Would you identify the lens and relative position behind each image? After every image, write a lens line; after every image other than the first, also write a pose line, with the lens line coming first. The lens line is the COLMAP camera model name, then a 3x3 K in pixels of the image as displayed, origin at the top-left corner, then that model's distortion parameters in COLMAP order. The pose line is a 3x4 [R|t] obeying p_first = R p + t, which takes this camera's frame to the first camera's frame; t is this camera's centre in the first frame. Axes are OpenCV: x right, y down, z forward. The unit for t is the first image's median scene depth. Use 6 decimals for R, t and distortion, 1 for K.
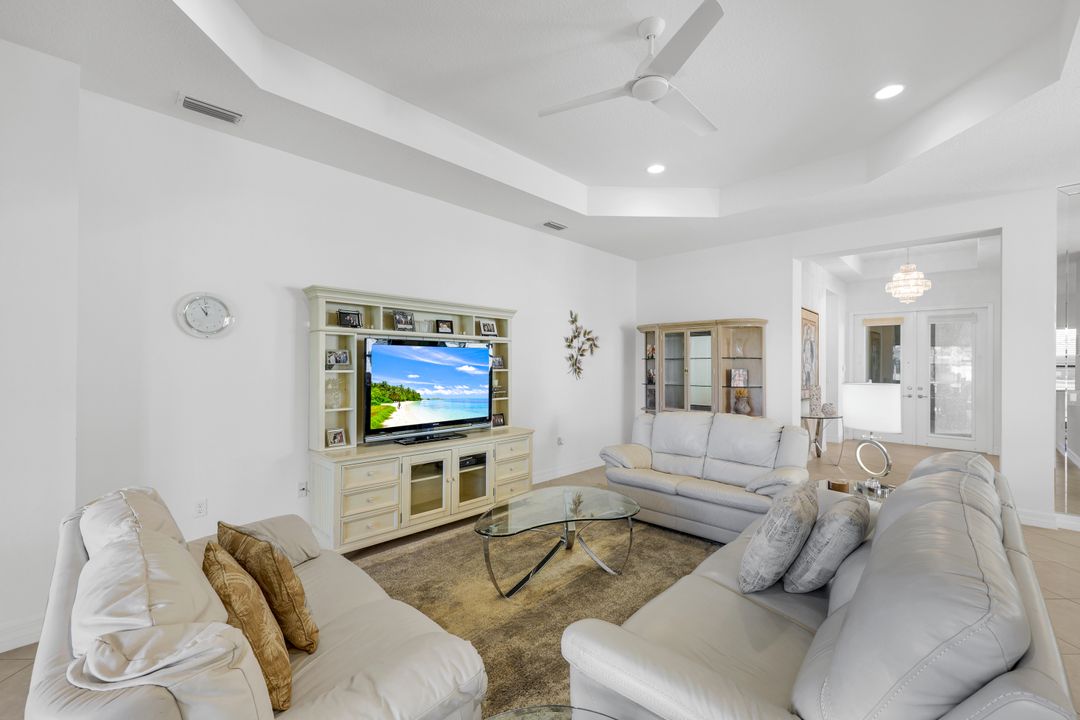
lens RADIAL K [[440.7, 0, 540.0], [0, 440.7, 360.0], [0, 0, 1]] dist [0.000231, 0.000008]
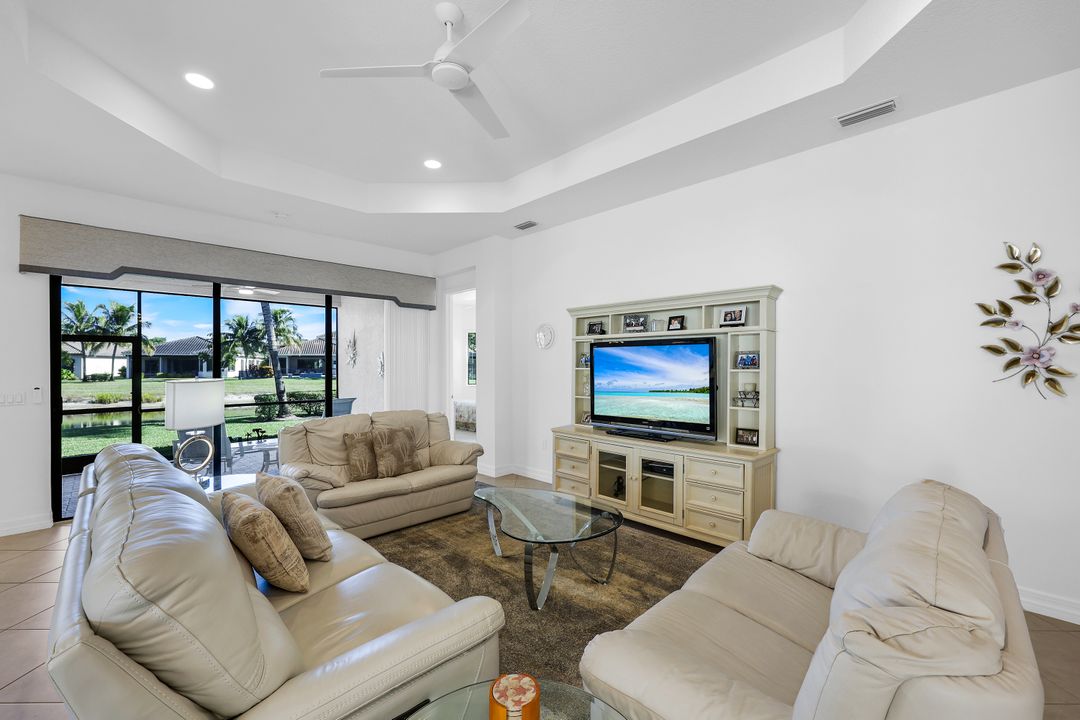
lens RADIAL K [[434.6, 0, 540.0], [0, 434.6, 360.0], [0, 0, 1]] dist [-0.001718, -0.000205]
pose [[-0.007218, -0.013964, -0.999876, 0.736616], [0.009573, 0.999856, -0.014033, 0.013901], [0.999928, -0.009673, -0.007083, 0.743992]]
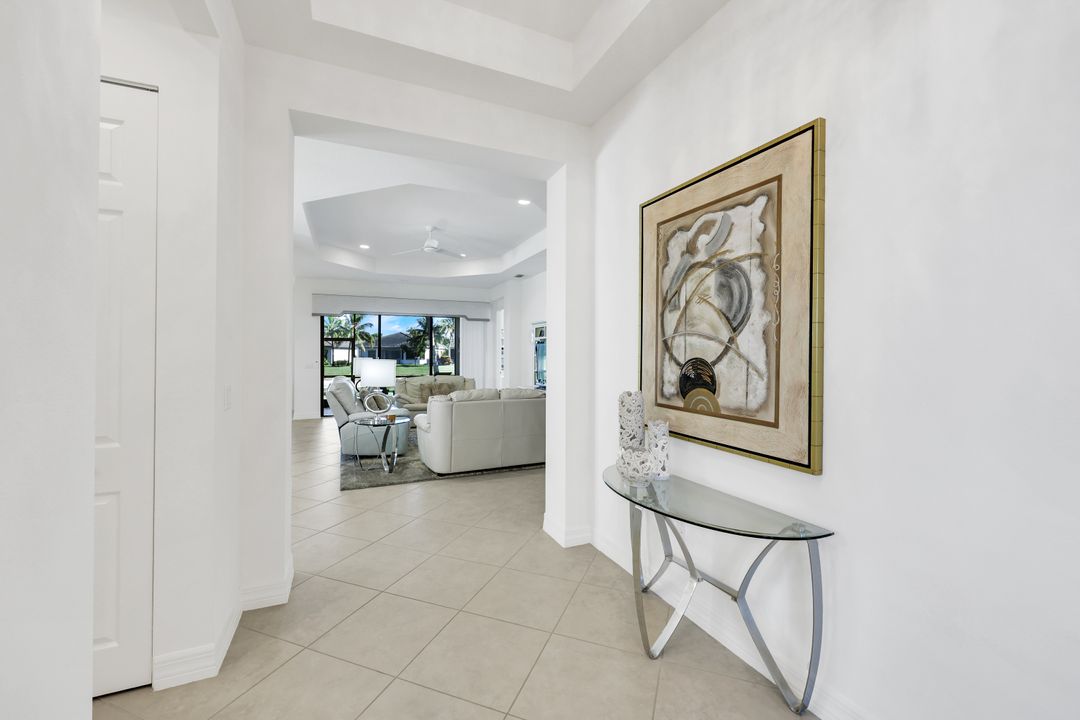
lens RADIAL K [[440.7, 0, 540.0], [0, 440.7, 360.0], [0, 0, 1]] dist [0.000231, 0.000008]
pose [[-0.372230, 0.002995, -0.928136, 1.577227], [-0.000706, 0.999994, 0.003510, 0.034233], [0.928140, 0.001962, -0.372226, 1.662069]]
